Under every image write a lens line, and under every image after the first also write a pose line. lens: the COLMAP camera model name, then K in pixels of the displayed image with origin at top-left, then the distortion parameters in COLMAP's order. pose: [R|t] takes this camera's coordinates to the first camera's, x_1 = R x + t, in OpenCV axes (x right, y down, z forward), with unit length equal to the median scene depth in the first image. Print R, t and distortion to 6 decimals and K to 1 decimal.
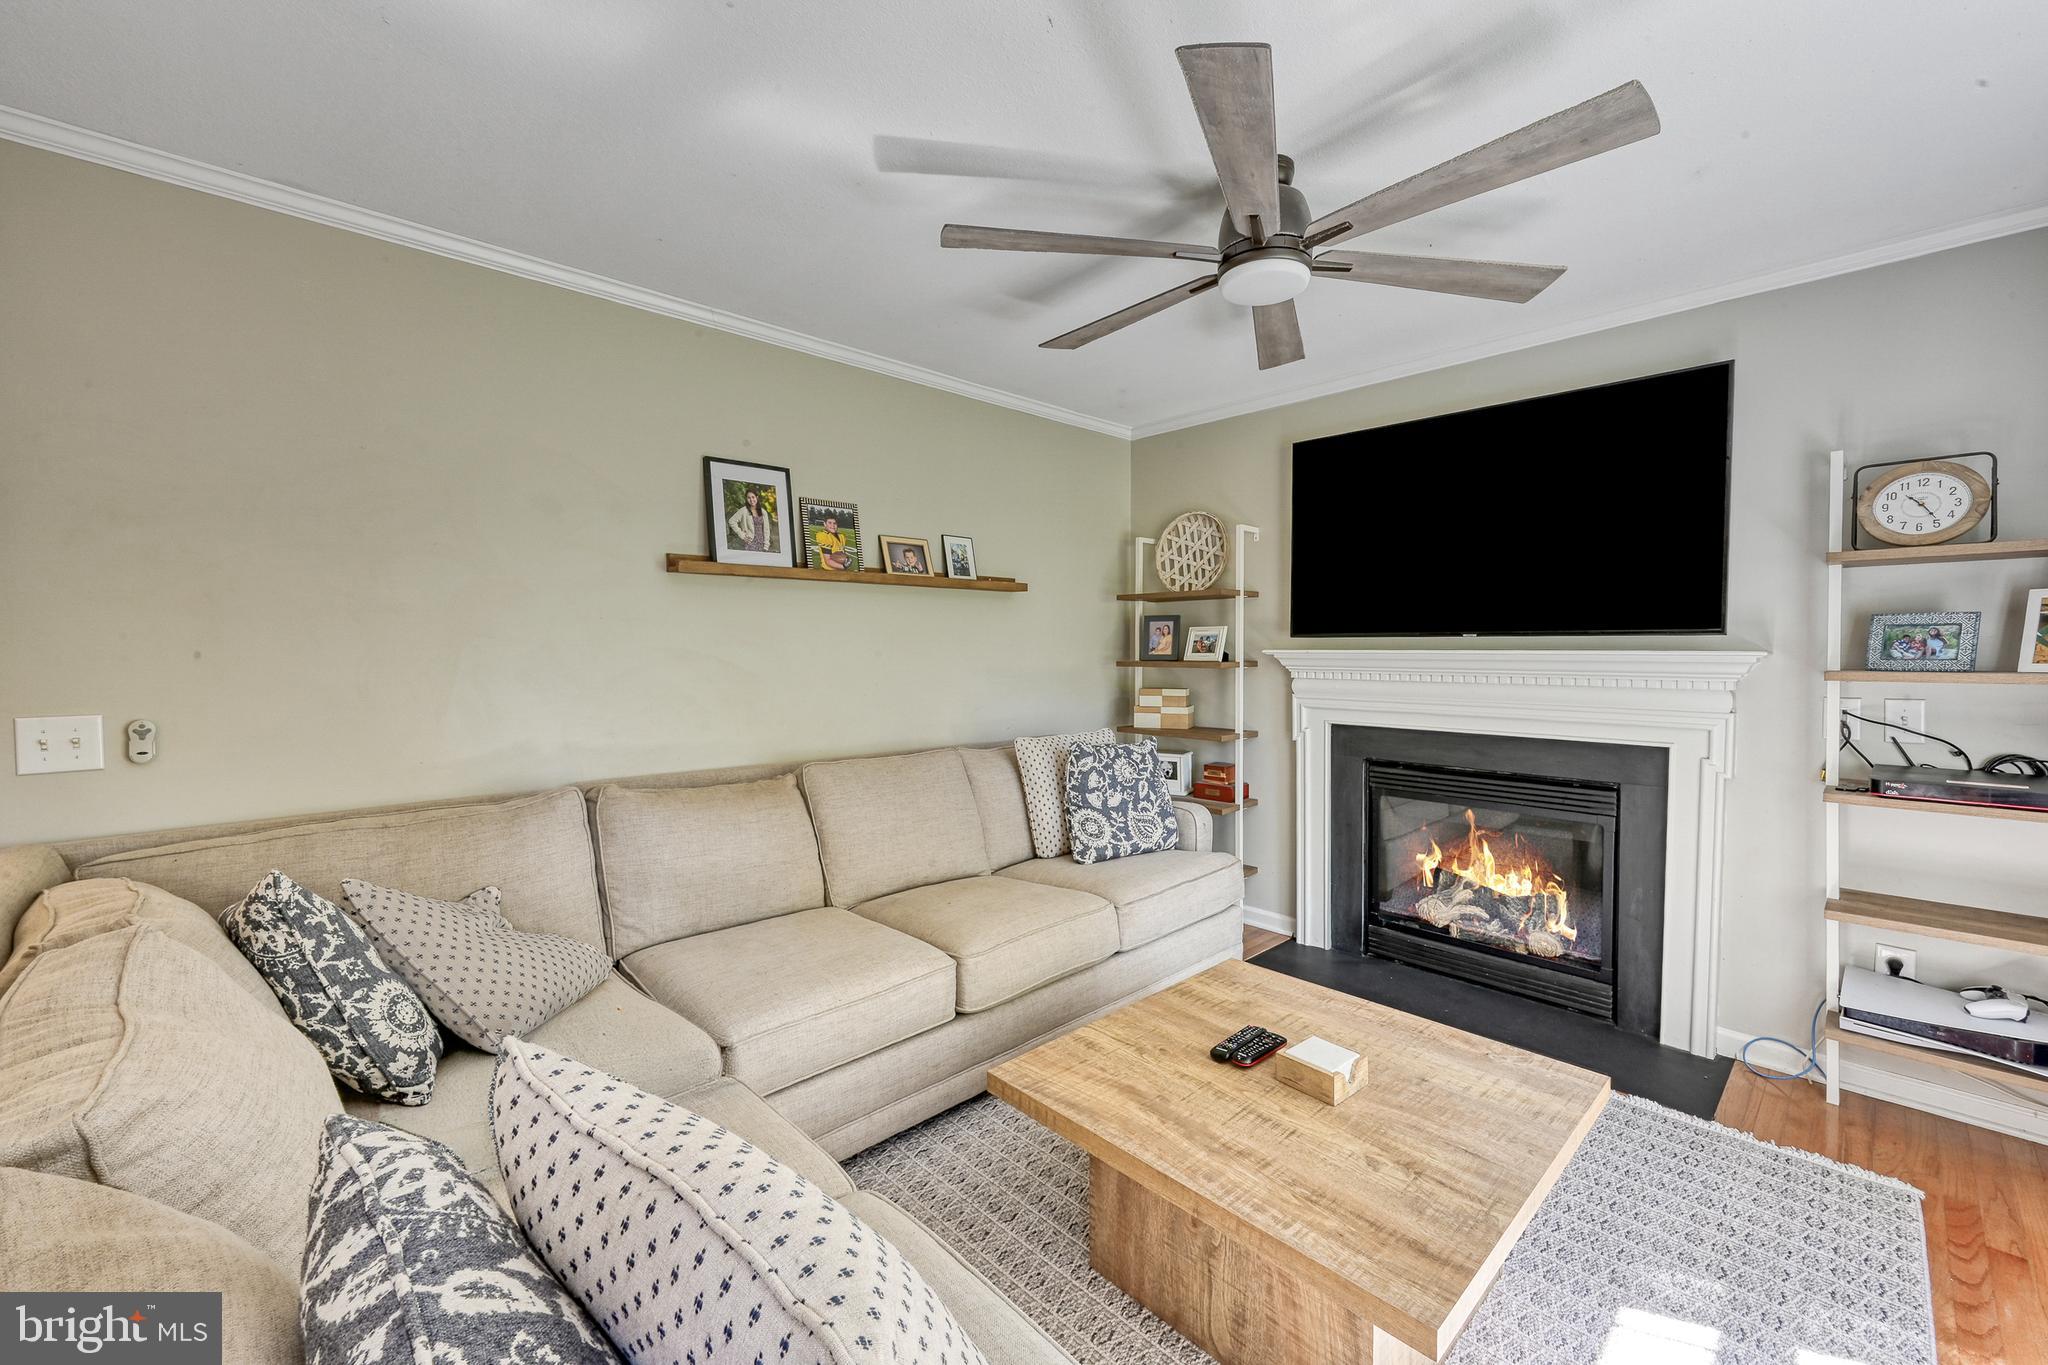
lens RADIAL K [[823.3, 0, 1030.4], [0, 823.3, 662.7], [0, 0, 1]] dist [-0.001419, 0.000067]
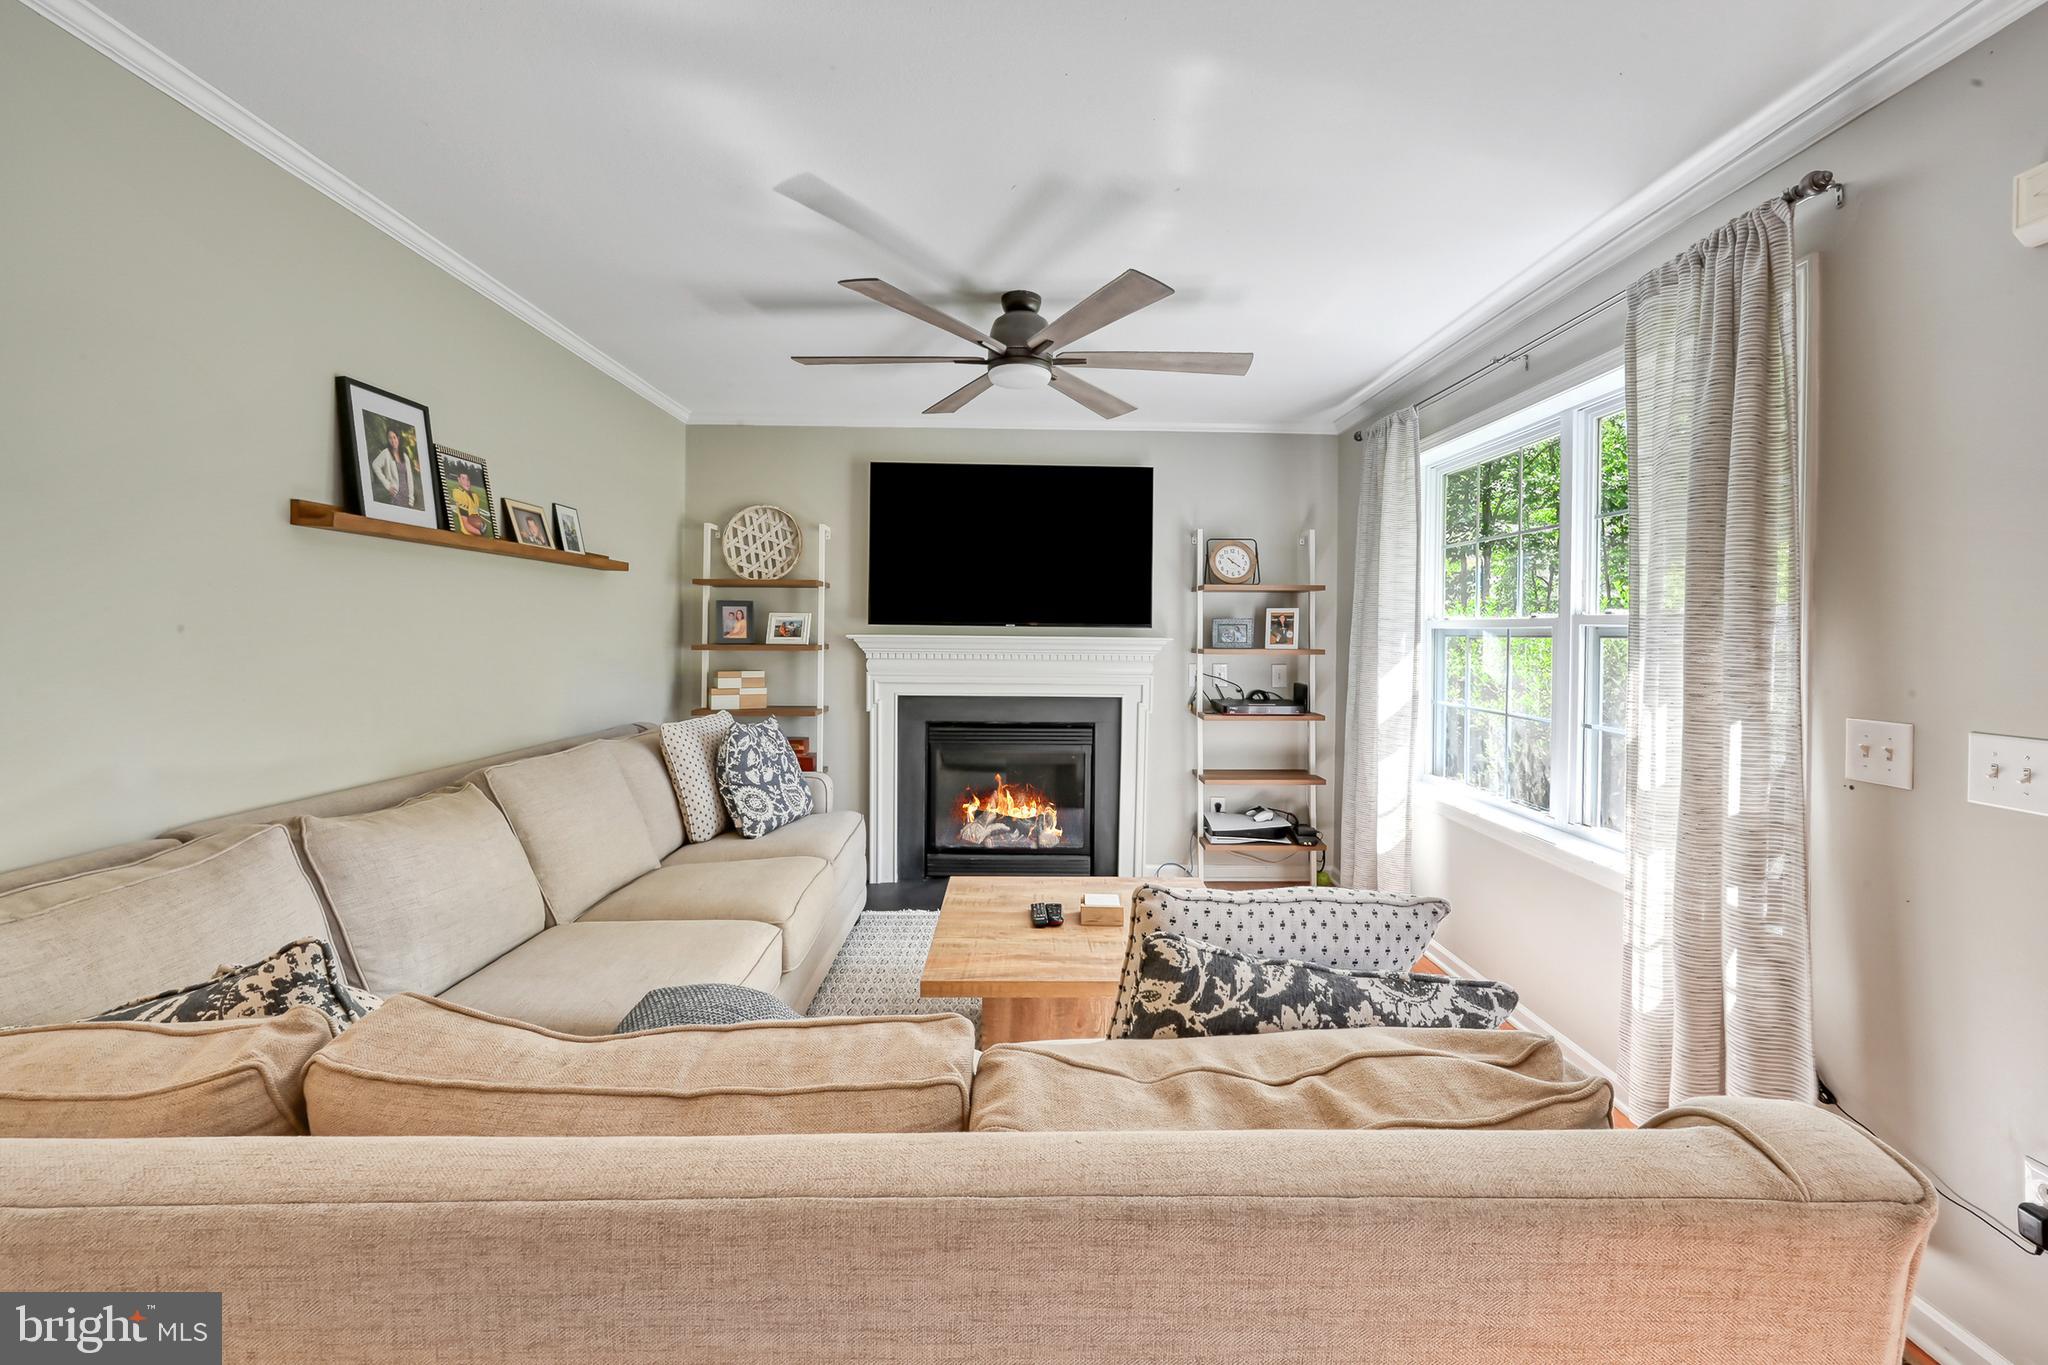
lens RADIAL K [[830.0, 0, 1027.8], [0, 830.0, 615.9], [0, 0, 1]] dist [-0.001594, 0.000107]
pose [[0.680912, 0.023009, 0.732004, -0.462372], [0.003488, 0.999393, -0.034659, -0.000449], [-0.732357, 0.026153, 0.680418, 0.018448]]
